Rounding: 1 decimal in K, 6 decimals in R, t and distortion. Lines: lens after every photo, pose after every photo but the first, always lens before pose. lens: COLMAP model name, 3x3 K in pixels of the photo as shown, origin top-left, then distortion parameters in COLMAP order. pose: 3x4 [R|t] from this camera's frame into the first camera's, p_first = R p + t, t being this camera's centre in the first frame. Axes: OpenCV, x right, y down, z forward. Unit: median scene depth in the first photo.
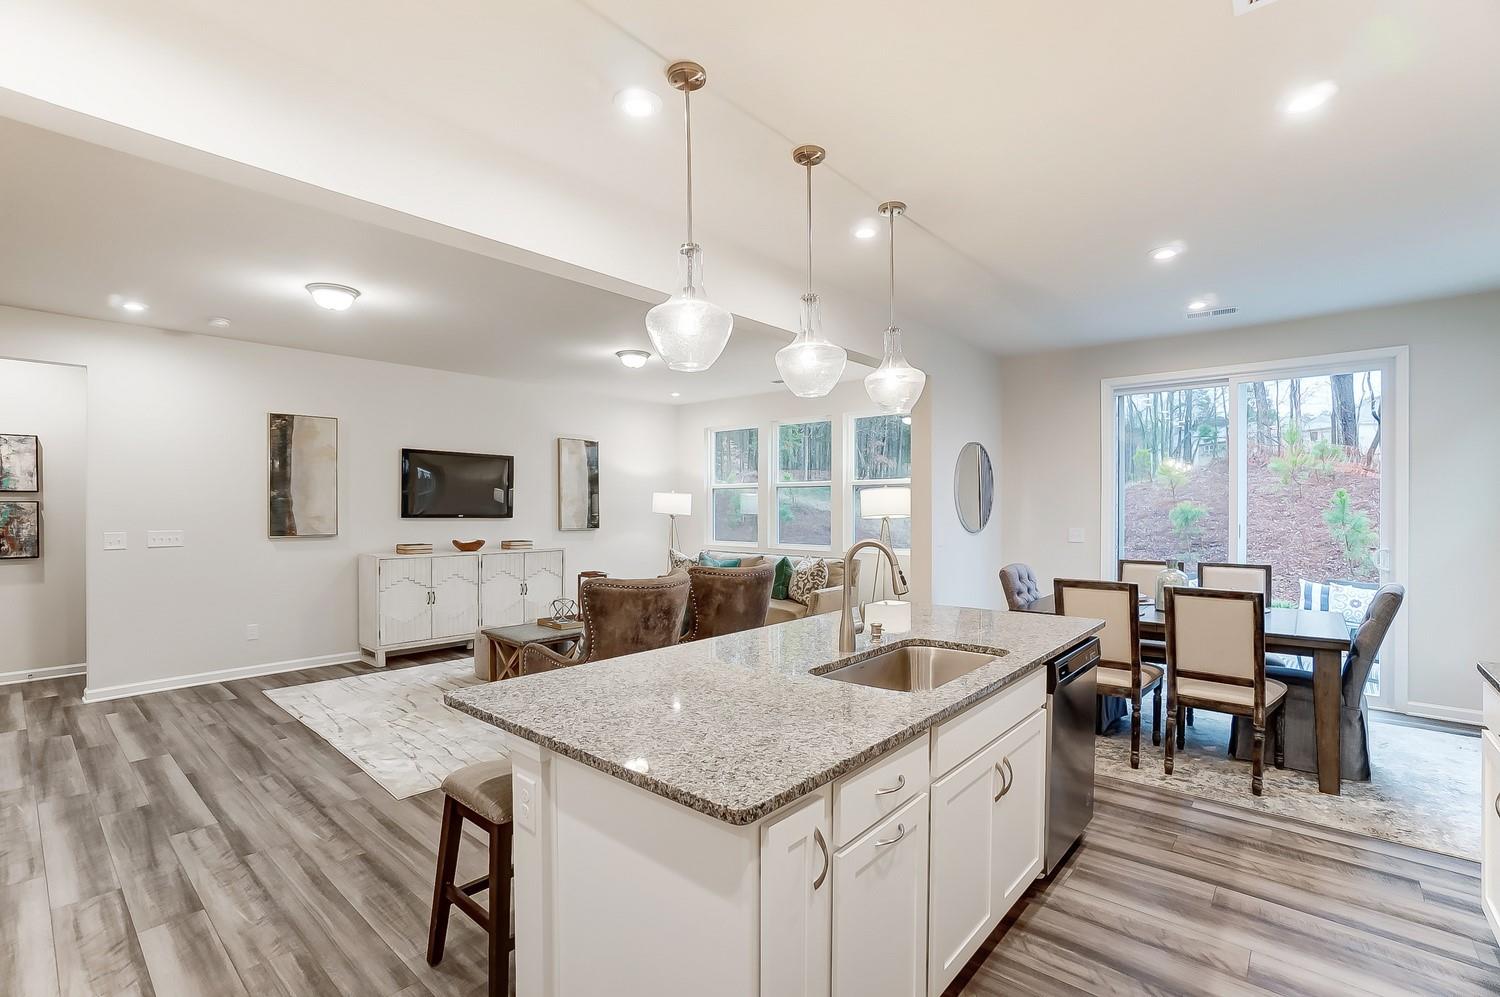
lens RADIAL K [[680.2, 0, 739.4], [0, 680.2, 507.4], [0, 0, 1]] dist [-0.063893, 0.022276]
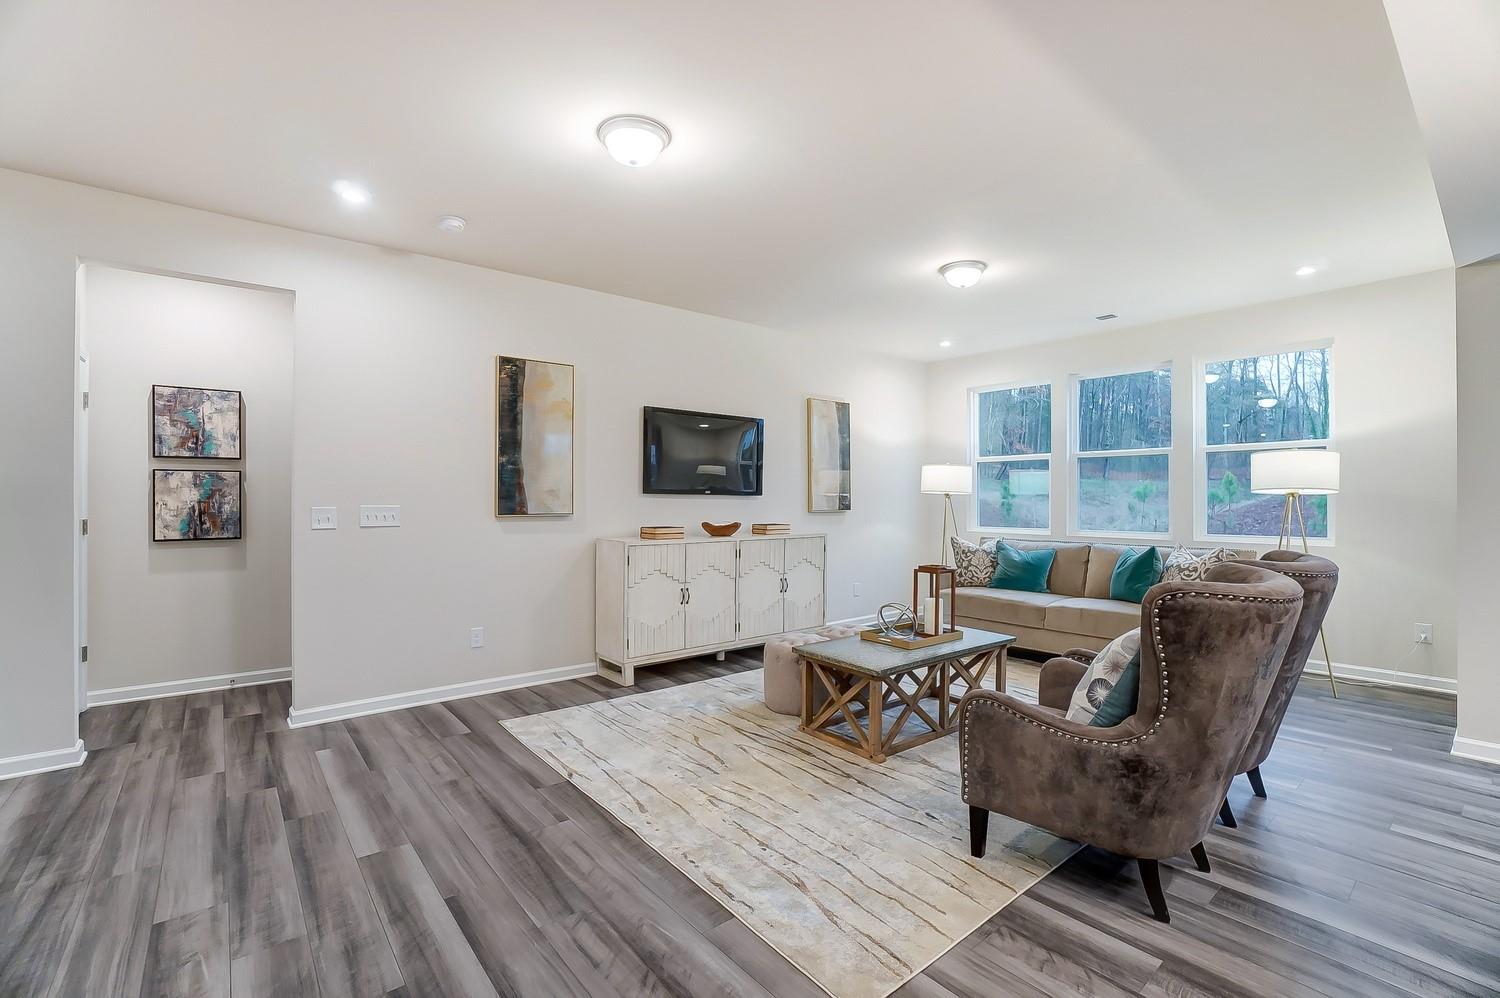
lens RADIAL K [[662.2, 0, 738.6], [0, 662.2, 493.5], [0, 0, 1]] dist [-0.067311, 0.024214]
pose [[0.985532, -0.001625, -0.169479, -0.321938], [0.000269, 0.999968, -0.008024, 0.026807], [0.169487, 0.007862, 0.985501, 0.309374]]
